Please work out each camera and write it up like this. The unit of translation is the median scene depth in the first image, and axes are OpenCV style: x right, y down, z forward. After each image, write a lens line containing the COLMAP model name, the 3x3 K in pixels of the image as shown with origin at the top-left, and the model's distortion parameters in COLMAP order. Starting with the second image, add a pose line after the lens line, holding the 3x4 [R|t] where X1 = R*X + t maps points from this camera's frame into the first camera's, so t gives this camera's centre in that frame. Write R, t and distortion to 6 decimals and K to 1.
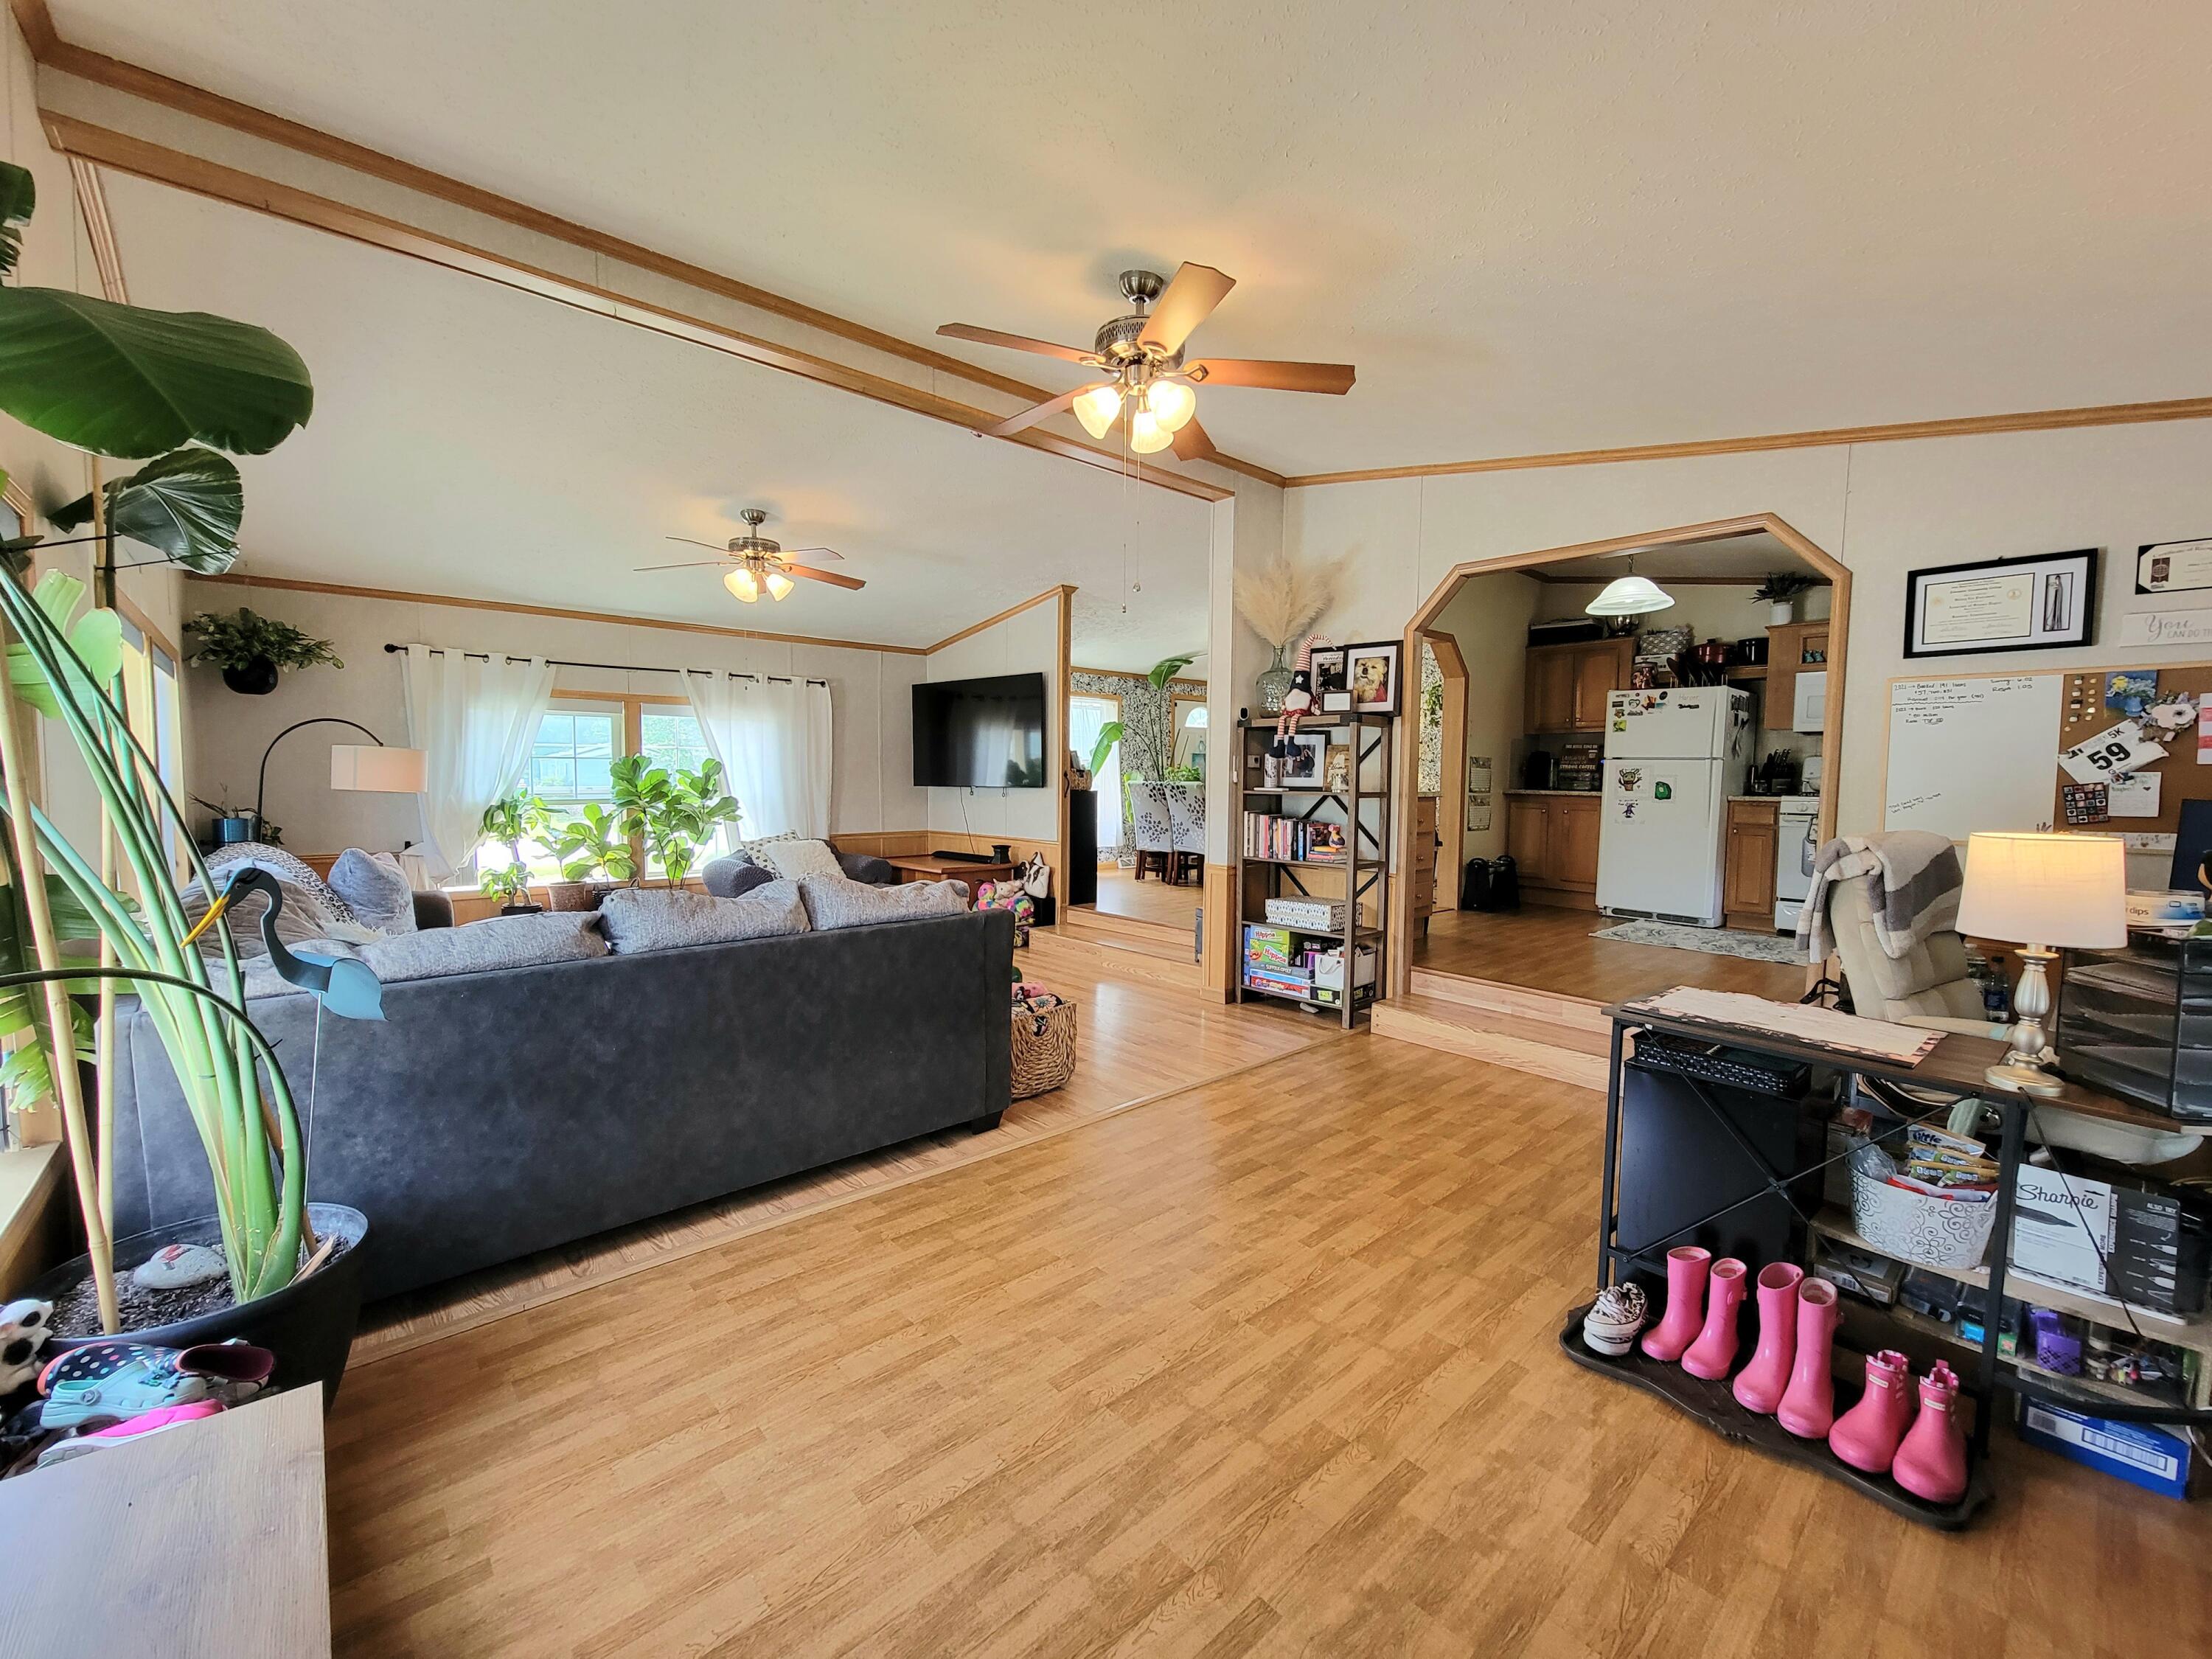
lens RADIAL K [[902.6, 0, 1106.0], [0, 902.6, 829.5], [0, 0, 1]] dist [-0.002921, -0.000326]
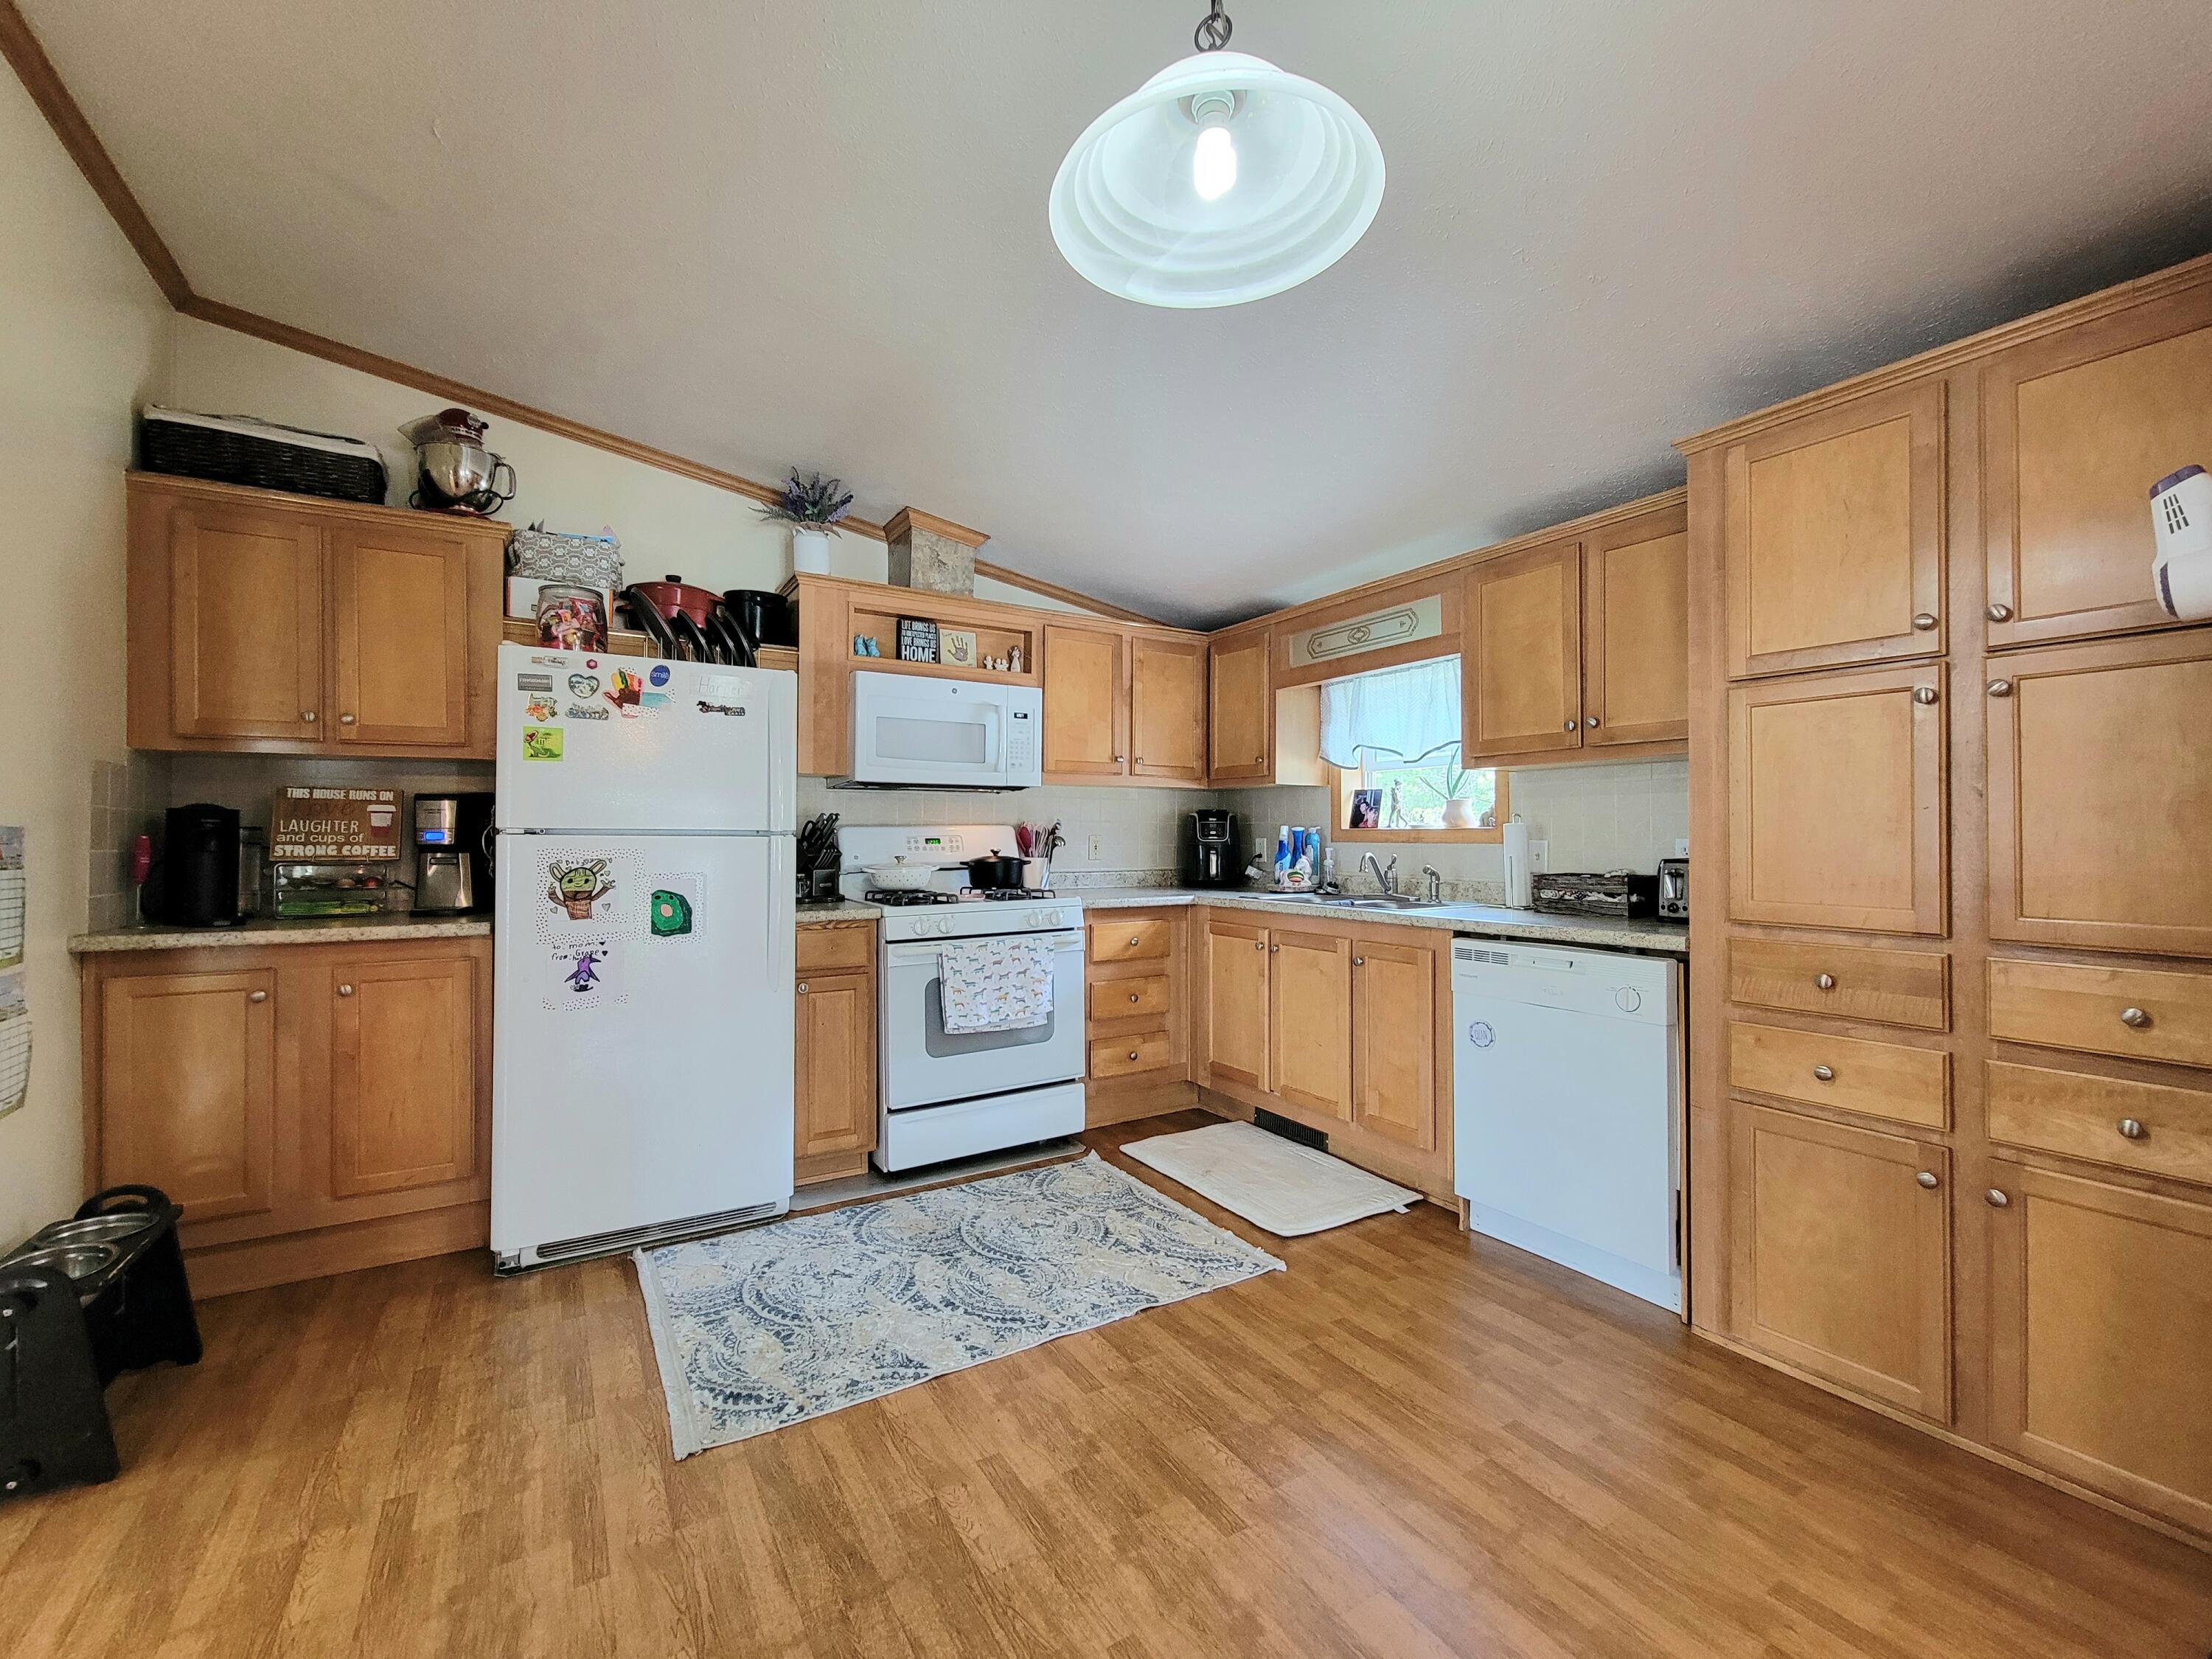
lens RADIAL K [[902.6, 0, 1106.0], [0, 902.6, 829.5], [0, 0, 1]] dist [-0.002921, -0.000326]
pose [[0.168023, -0.005338, 0.985769, 0.249646], [0.065196, 0.997856, -0.005709, -0.063543], [-0.983625, 0.065227, 0.168010, 0.721300]]
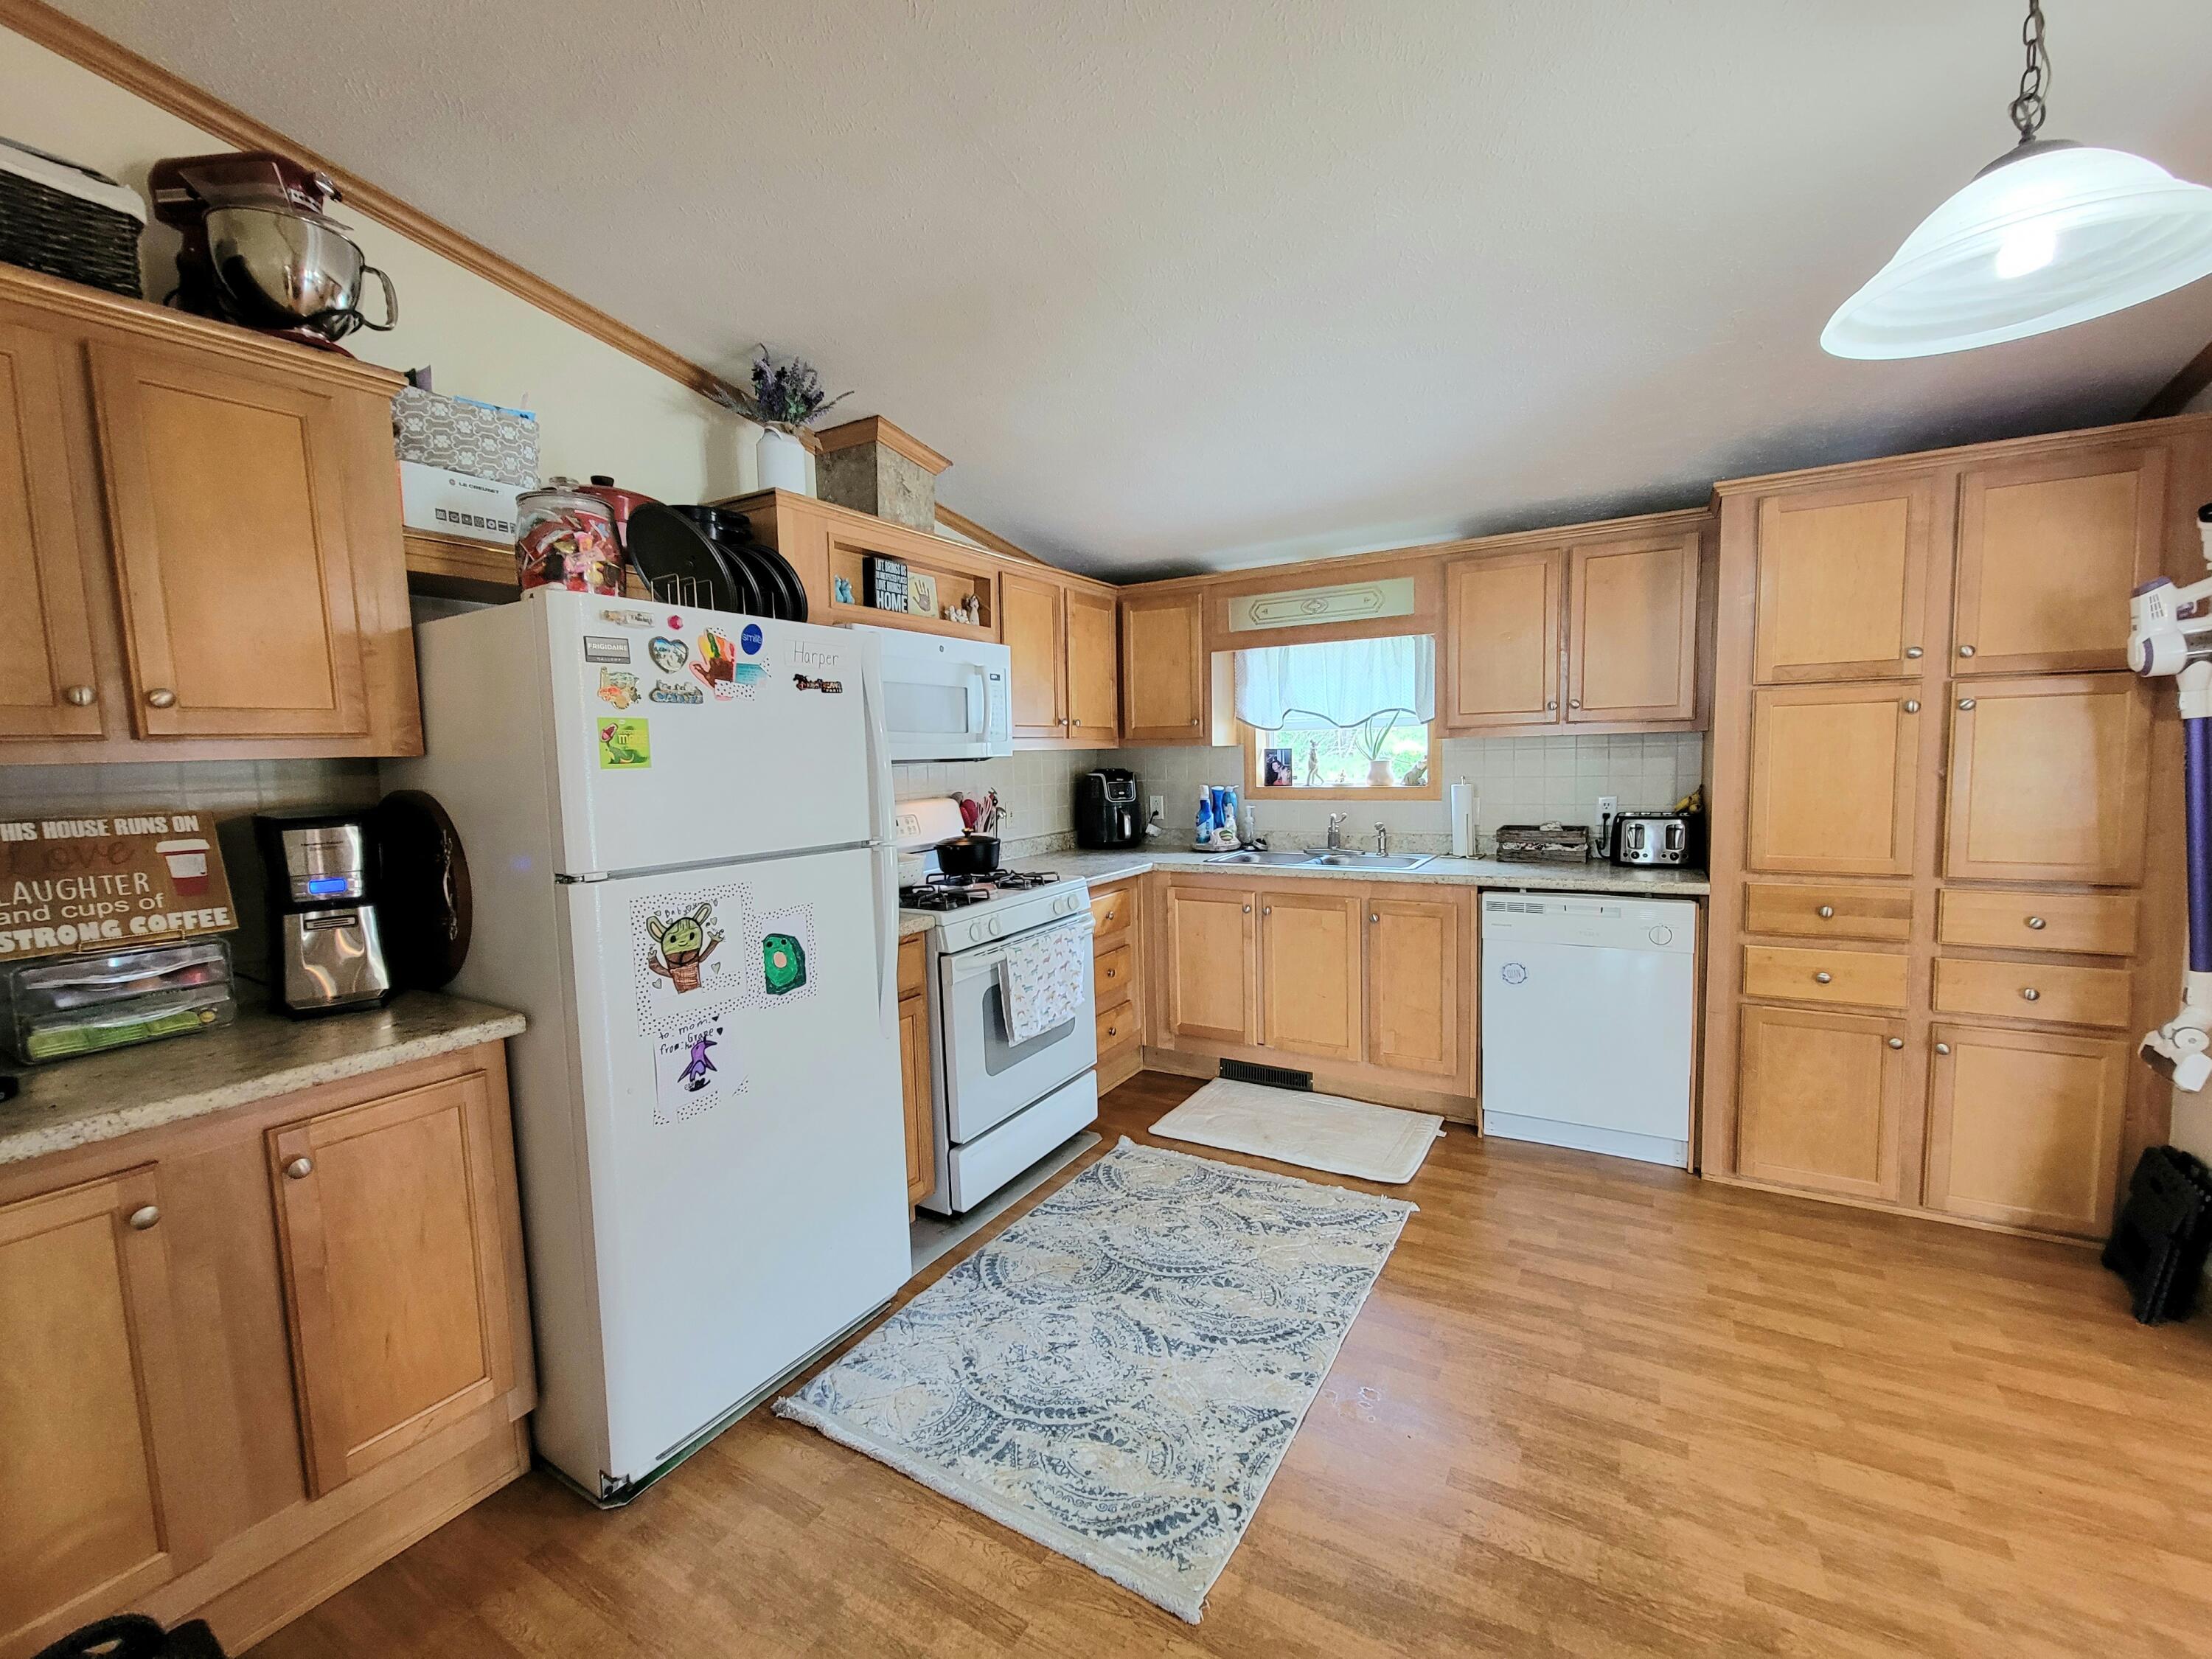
lens RADIAL K [[902.6, 0, 1106.0], [0, 902.6, 829.5], [0, 0, 1]] dist [-0.002921, -0.000326]
pose [[-0.306714, -0.085041, 0.947995, 0.297975], [0.084213, 0.989670, 0.116026, -0.109382], [-0.948069, 0.115420, -0.296384, 0.956779]]
